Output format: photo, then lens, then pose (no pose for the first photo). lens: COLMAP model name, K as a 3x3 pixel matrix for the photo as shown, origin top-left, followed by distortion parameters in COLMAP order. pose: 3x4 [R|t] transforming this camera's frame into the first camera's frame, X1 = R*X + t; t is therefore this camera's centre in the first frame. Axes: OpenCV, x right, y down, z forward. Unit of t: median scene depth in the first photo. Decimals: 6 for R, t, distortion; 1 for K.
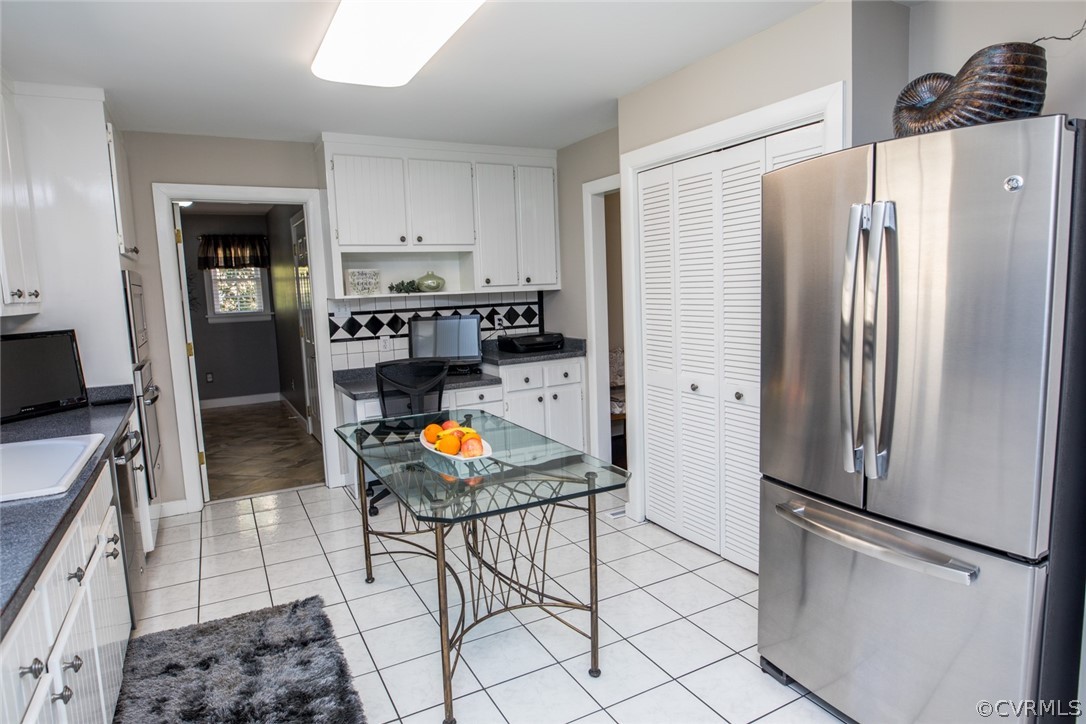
lens RADIAL K [[627.6, 0, 543.0], [0, 627.6, 362.0], [0, 0, 1]] dist [-0.022144, -0.001410]
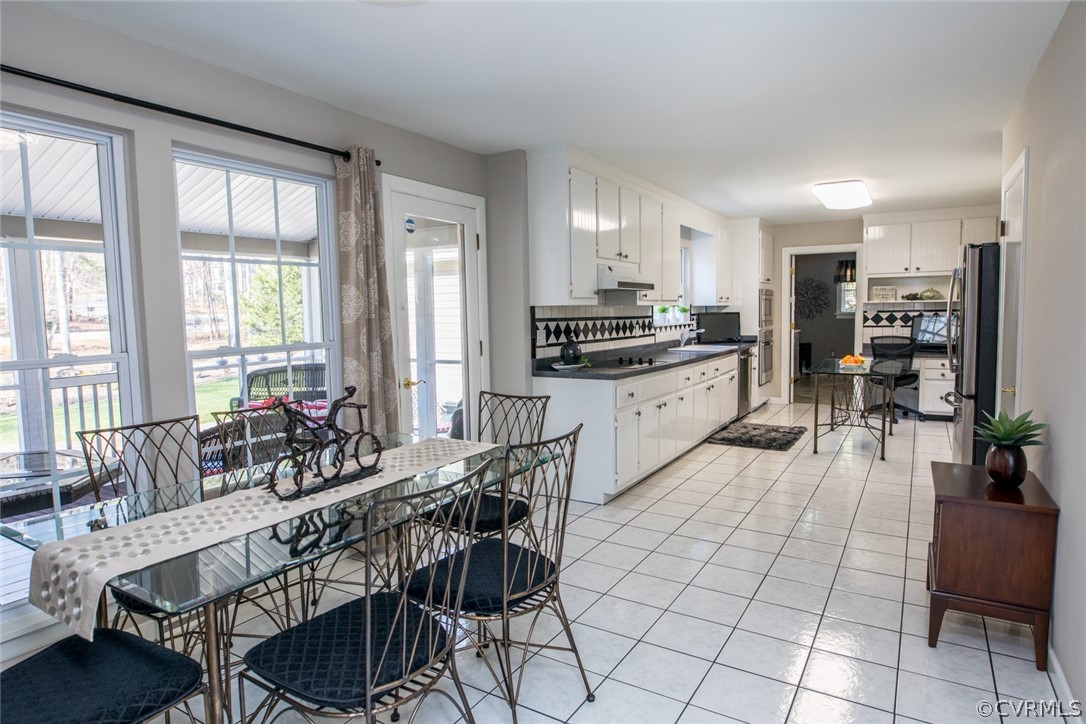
lens RADIAL K [[612.3, 0, 543.0], [0, 612.3, 362.0], [0, 0, 1]] dist [-0.036687, -0.000126]
pose [[0.508119, 0.097845, -0.855711, 0.688239], [-0.101904, 0.993377, 0.053076, 0.068946], [0.855237, 0.060231, 0.514725, -0.671735]]
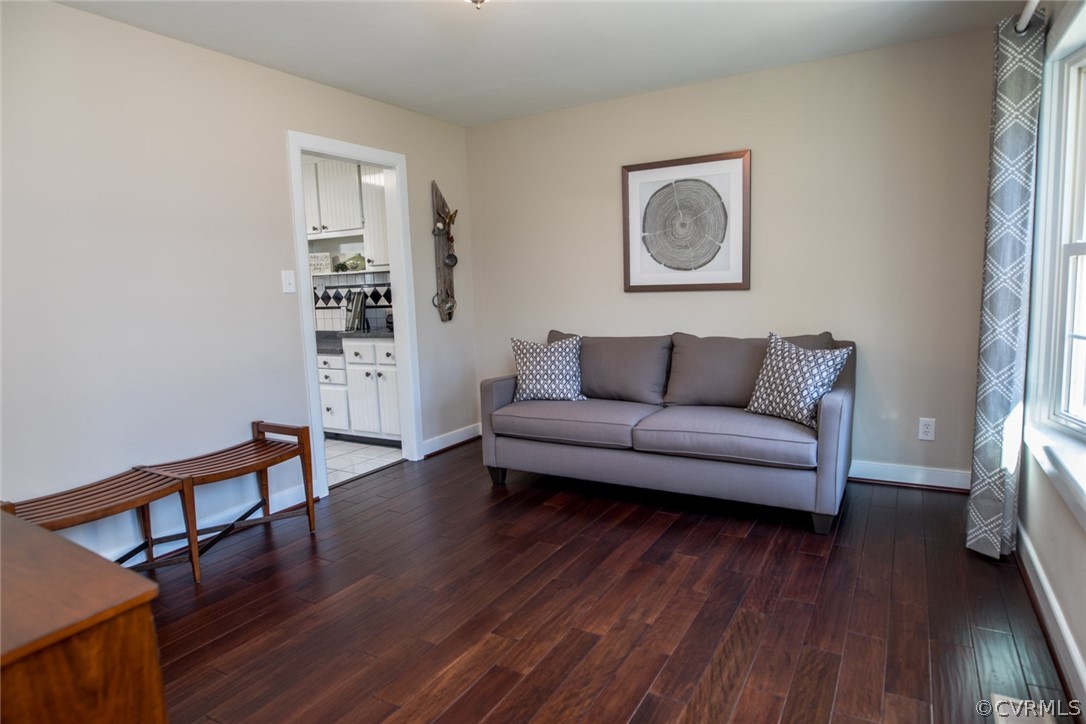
lens RADIAL K [[627.6, 0, 543.0], [0, 627.6, 362.0], [0, 0, 1]] dist [-0.022144, -0.001410]
pose [[0.526002, 0.123810, -0.841423, 1.044296], [-0.091277, 0.991851, 0.088884, -0.081929], [0.845571, 0.030049, 0.533017, 0.700065]]
